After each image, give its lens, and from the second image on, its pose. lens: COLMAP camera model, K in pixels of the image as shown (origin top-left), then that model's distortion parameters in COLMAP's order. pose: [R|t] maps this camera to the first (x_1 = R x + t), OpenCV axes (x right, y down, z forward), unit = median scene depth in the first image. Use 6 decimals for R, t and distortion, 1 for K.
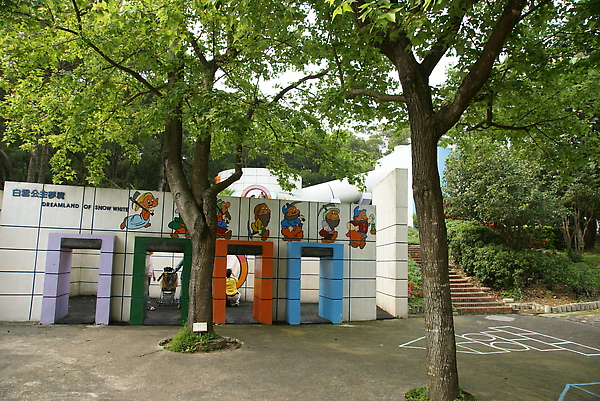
lens RADIAL K [[423.7, 0, 300.5], [0, 423.7, 201.8], [0, 0, 1]] dist [-0.012356, -0.003408]
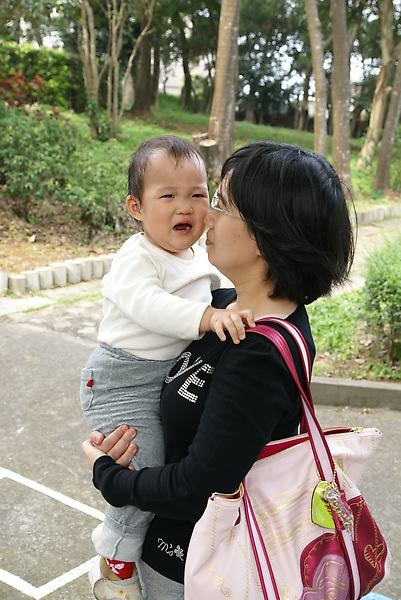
lens RADIAL K [[774.5, 0, 200.6], [0, 774.5, 300.1], [0, 0, 1]] dist [-0.006048, 0.000000]
pose [[0.785802, -0.092159, 0.611574, 0.321684], [-0.116444, 0.949107, 0.292639, 0.074728], [-0.607418, -0.301170, 0.735078, 0.442648]]
